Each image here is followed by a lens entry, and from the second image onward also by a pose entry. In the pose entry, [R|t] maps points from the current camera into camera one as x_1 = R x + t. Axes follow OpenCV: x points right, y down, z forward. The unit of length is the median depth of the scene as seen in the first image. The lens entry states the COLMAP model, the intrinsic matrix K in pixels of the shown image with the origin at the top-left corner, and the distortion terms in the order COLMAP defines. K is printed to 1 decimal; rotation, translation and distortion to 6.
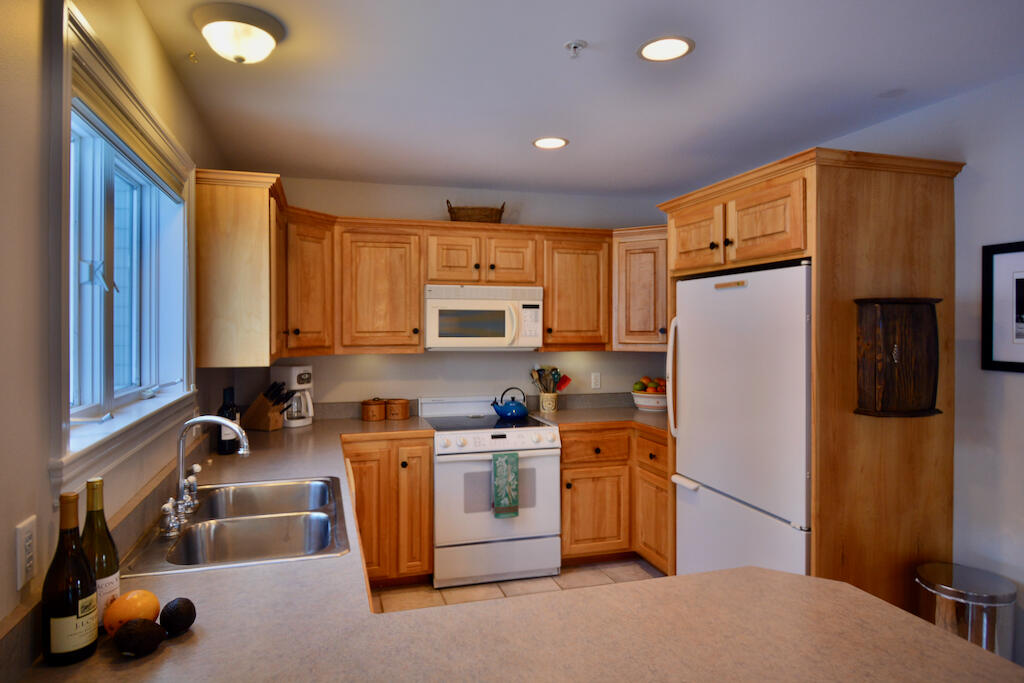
lens RADIAL K [[595.2, 0, 496.5], [0, 595.2, 329.6], [0, 0, 1]] dist [-0.001503, -0.001540]
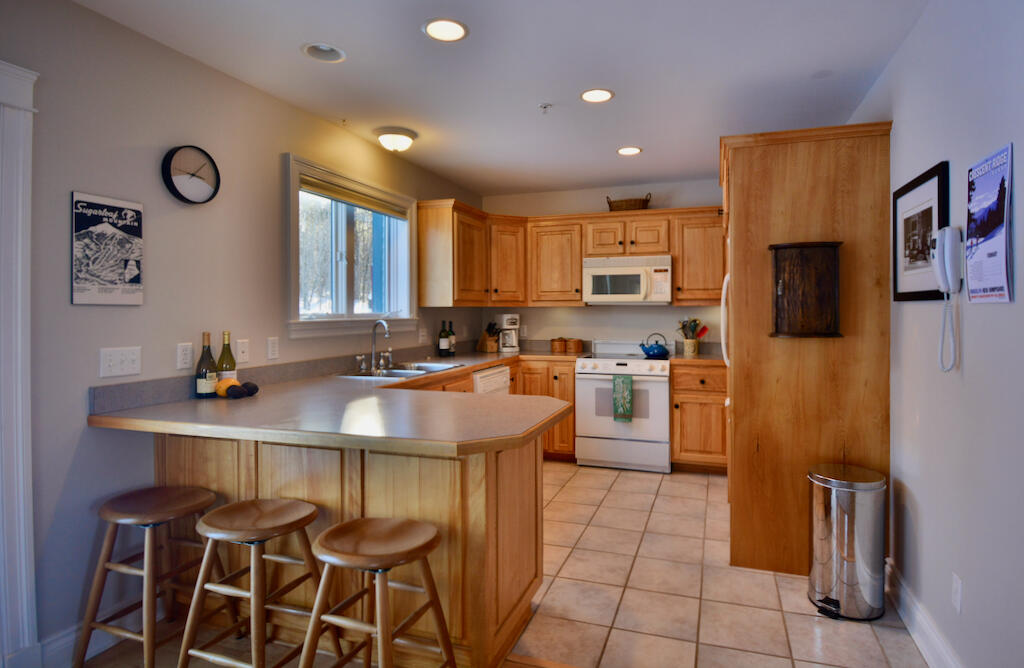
lens RADIAL K [[550.6, 0, 542.4], [0, 550.6, 315.1], [0, 0, 1]] dist [0.017902, -0.026718]
pose [[0.832139, 0.002002, -0.554563, 0.545007], [-0.000302, 0.999995, 0.003157, 0.058743], [0.554567, -0.002460, 0.832136, -0.166851]]
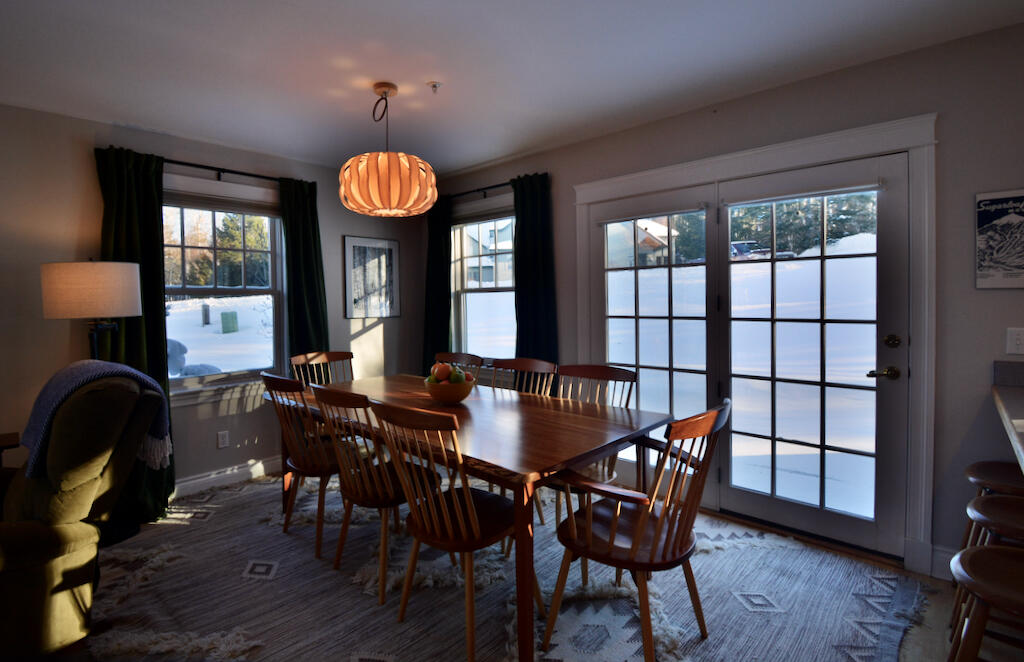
lens RADIAL K [[482.0, 0, 490.9], [0, 482.0, 310.0], [0, 0, 1]] dist [0.017184, -0.025756]
pose [[-0.863674, 0.022144, -0.503565, 0.640838], [0.012157, 0.999659, 0.023110, 0.054748], [0.503905, 0.013838, -0.863648, 0.244028]]
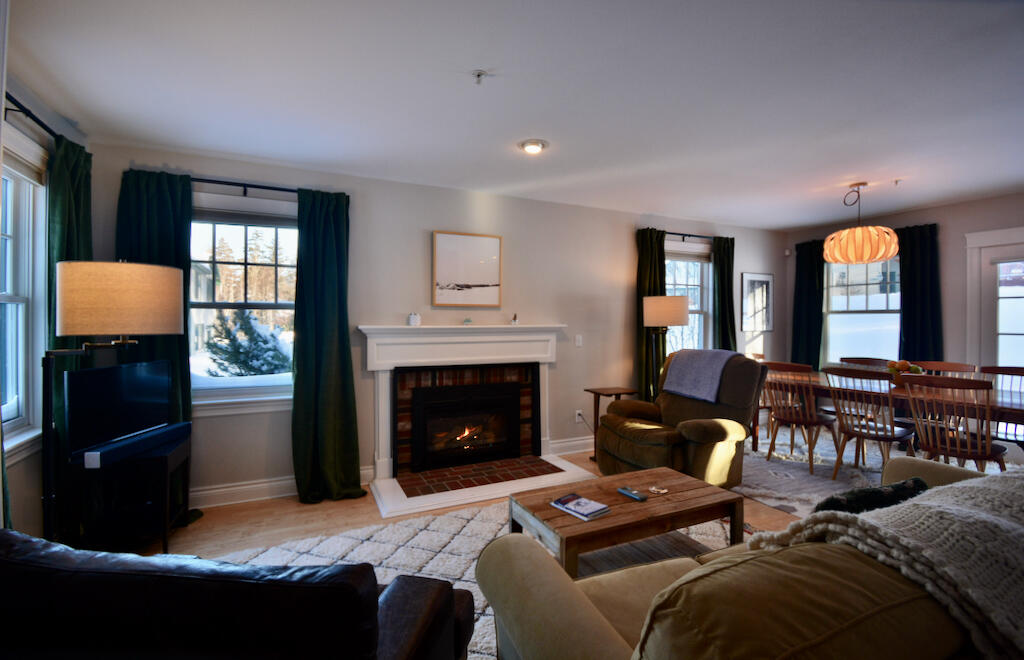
lens RADIAL K [[453.2, 0, 513.2], [0, 453.2, 321.2], [0, 0, 1]] dist [0.014203, -0.020791]
pose [[-0.985467, -0.001348, -0.169861, 1.407067], [-0.002696, 0.999967, 0.007702, 0.054521], [0.169845, 0.008048, -0.985438, 0.466162]]
